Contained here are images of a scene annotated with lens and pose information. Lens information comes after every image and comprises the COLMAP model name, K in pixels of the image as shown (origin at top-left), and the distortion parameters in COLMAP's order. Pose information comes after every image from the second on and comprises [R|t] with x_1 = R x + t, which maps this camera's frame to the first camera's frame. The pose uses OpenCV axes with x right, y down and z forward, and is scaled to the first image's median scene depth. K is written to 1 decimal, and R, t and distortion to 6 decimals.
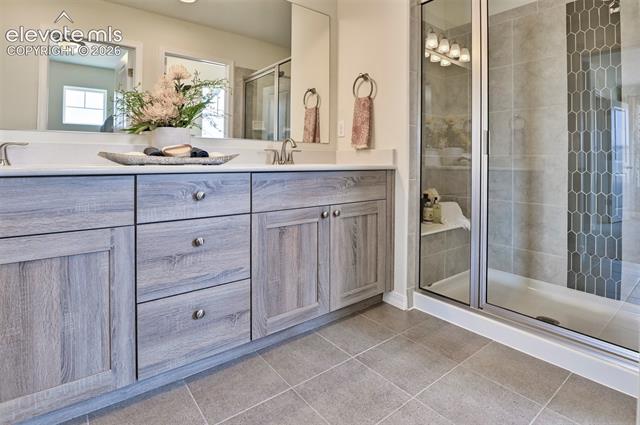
lens RADIAL K [[328.1, 0, 320.2], [0, 328.1, 163.0], [0, 0, 1]] dist [-0.022228, -0.001310]
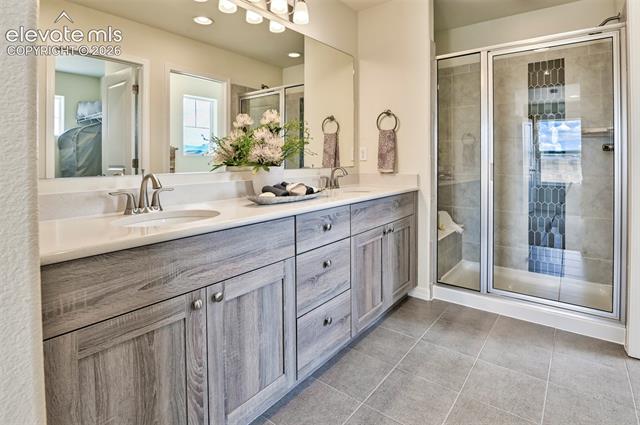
lens RADIAL K [[333.0, 0, 324.6], [0, 333.0, 164.7], [0, 0, 1]] dist [-0.020140, -0.000329]
pose [[0.967583, -0.011036, 0.252313, -0.507478], [0.008049, 0.999885, 0.012866, -0.112270], [-0.252426, -0.010418, 0.967560, -0.163615]]
